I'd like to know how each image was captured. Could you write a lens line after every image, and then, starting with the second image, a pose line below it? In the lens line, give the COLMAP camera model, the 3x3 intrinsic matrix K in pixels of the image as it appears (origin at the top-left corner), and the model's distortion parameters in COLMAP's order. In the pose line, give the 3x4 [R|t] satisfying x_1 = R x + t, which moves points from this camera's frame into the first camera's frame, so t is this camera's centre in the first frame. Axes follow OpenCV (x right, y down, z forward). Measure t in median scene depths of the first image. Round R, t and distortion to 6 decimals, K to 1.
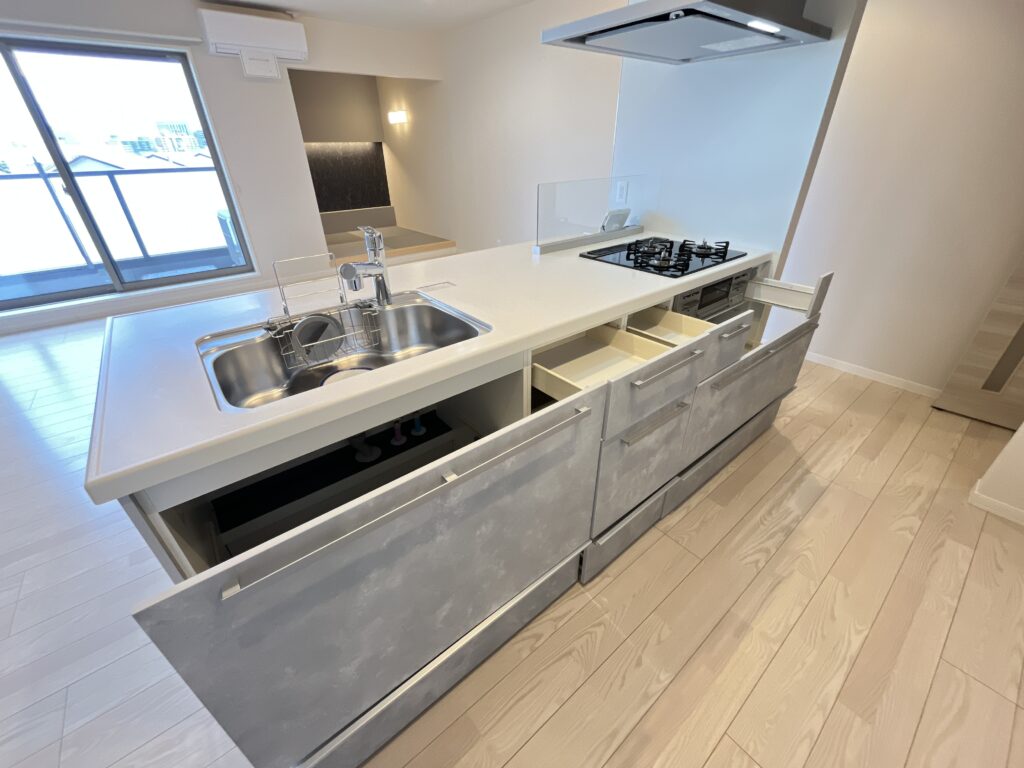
lens RADIAL K [[409.6, 0, 512.0], [0, 409.6, 384.0], [0, 0, 1]] dist [-0.008229, 0.000002]
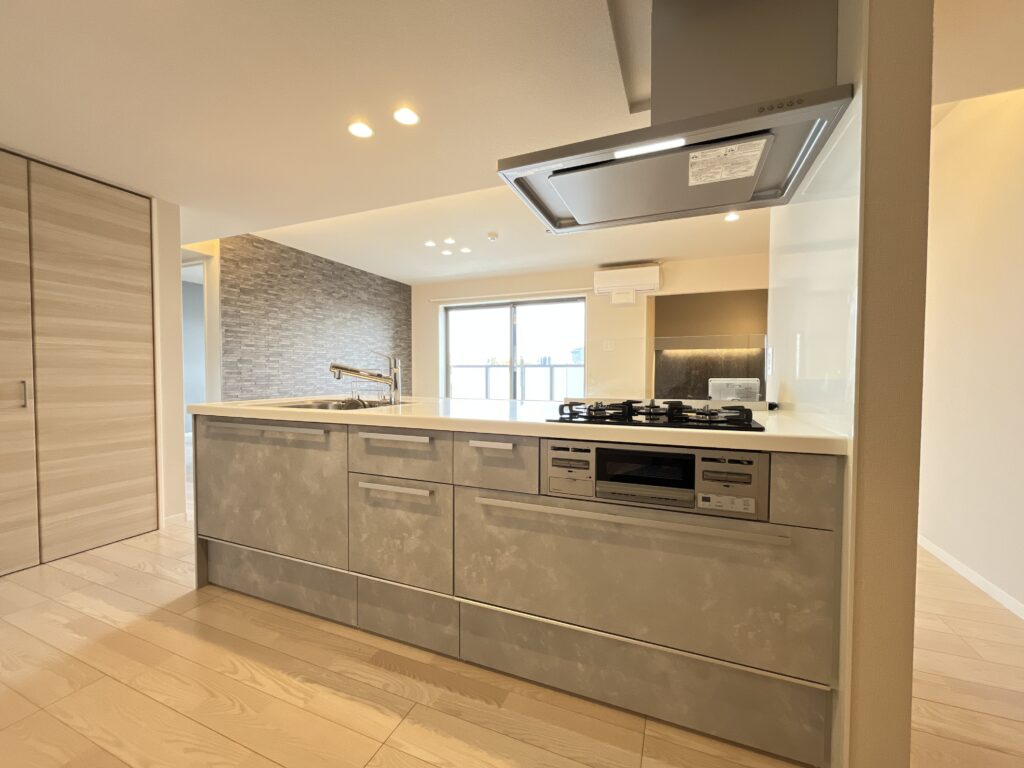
lens RADIAL K [[414.3, 0, 512.0], [0, 414.3, 384.0], [0, 0, 1]] dist [0.001027, -0.000398]
pose [[0.481910, 0.039808, -0.875316, 0.432885], [-0.447129, 0.870285, -0.206590, -0.051080], [0.753550, 0.490937, 0.437198, 0.218096]]
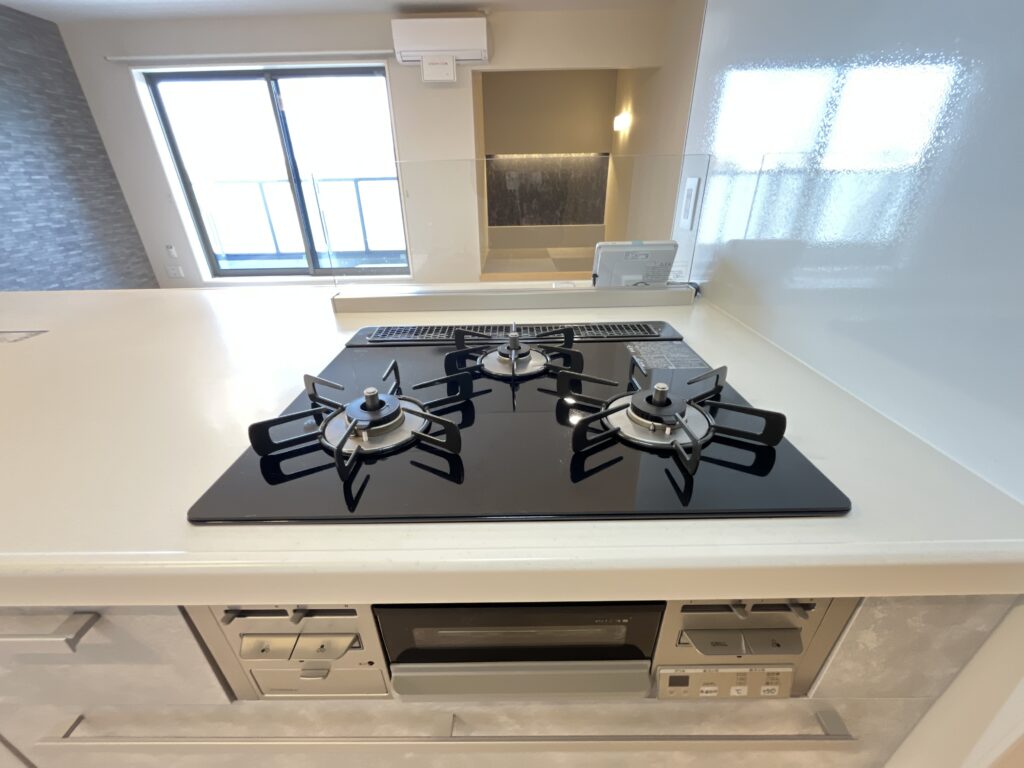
lens RADIAL K [[414.3, 0, 512.0], [0, 414.3, 384.0], [0, 0, 1]] dist [0.001027, -0.000398]
pose [[0.780410, 0.279913, -0.559115, 0.265262], [-0.306035, 0.950767, 0.048826, -0.160119], [0.545255, 0.133004, 0.827651, 0.350934]]
